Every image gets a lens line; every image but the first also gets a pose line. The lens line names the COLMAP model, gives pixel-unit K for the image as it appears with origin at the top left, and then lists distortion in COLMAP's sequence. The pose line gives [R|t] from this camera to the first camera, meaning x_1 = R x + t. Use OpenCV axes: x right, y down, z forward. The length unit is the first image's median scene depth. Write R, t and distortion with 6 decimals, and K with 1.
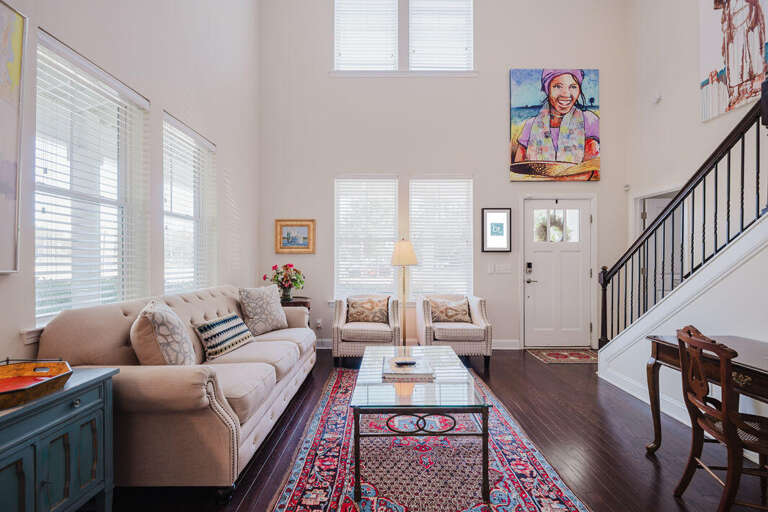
lens RADIAL K [[360.3, 0, 384.0], [0, 360.3, 256.0], [0, 0, 1]] dist [0.001617, -0.009771]
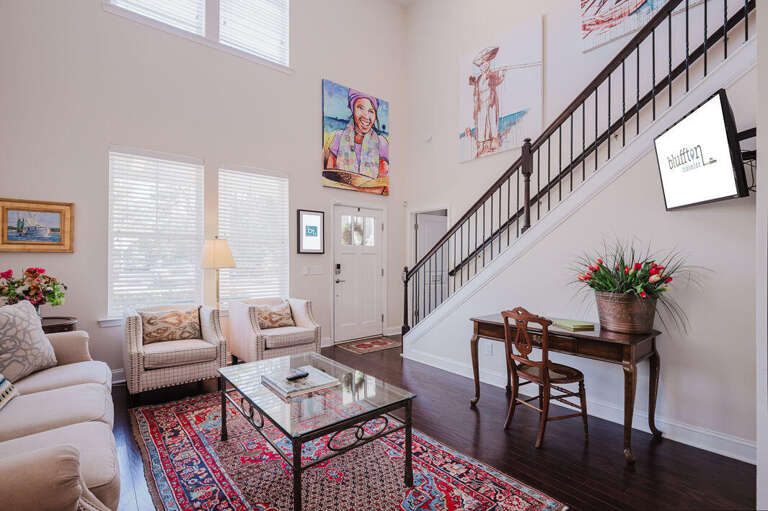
lens RADIAL K [[360.3, 0, 384.0], [0, 360.3, 255.5], [0, 0, 1]] dist [0.001617, -0.009771]
pose [[0.763956, 0.008383, 0.645214, -0.187351], [-0.005054, 0.999963, -0.007008, 0.000107], [-0.645249, 0.002093, 0.763970, 0.090501]]
